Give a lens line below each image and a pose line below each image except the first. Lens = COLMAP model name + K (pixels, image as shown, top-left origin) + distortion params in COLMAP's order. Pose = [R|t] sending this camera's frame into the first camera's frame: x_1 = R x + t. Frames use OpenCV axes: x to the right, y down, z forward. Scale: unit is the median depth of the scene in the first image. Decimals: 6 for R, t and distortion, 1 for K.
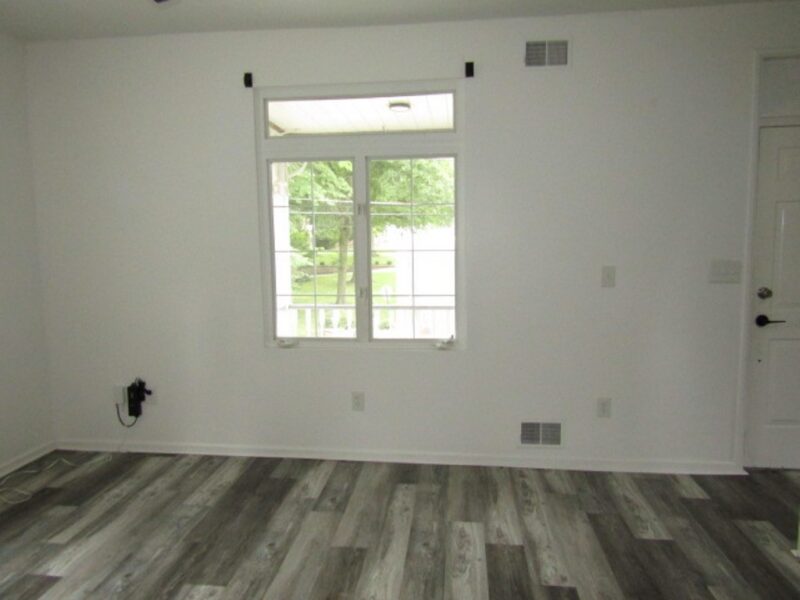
lens RADIAL K [[586.3, 0, 400.8], [0, 586.3, 299.8], [0, 0, 1]] dist [0.003929, 0.000895]
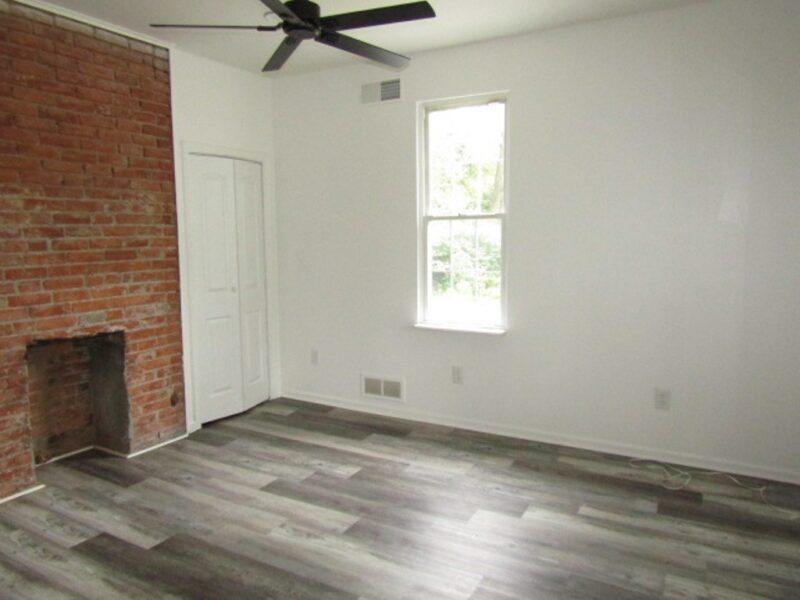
lens RADIAL K [[586.3, 0, 401.8], [0, 586.3, 300.4], [0, 0, 1]] dist [0.003929, 0.000895]
pose [[-0.400675, 0.127805, -0.907262, 0.447638], [-0.070714, 0.982956, 0.169698, -0.127674], [0.913487, 0.132150, -0.384808, 0.919380]]
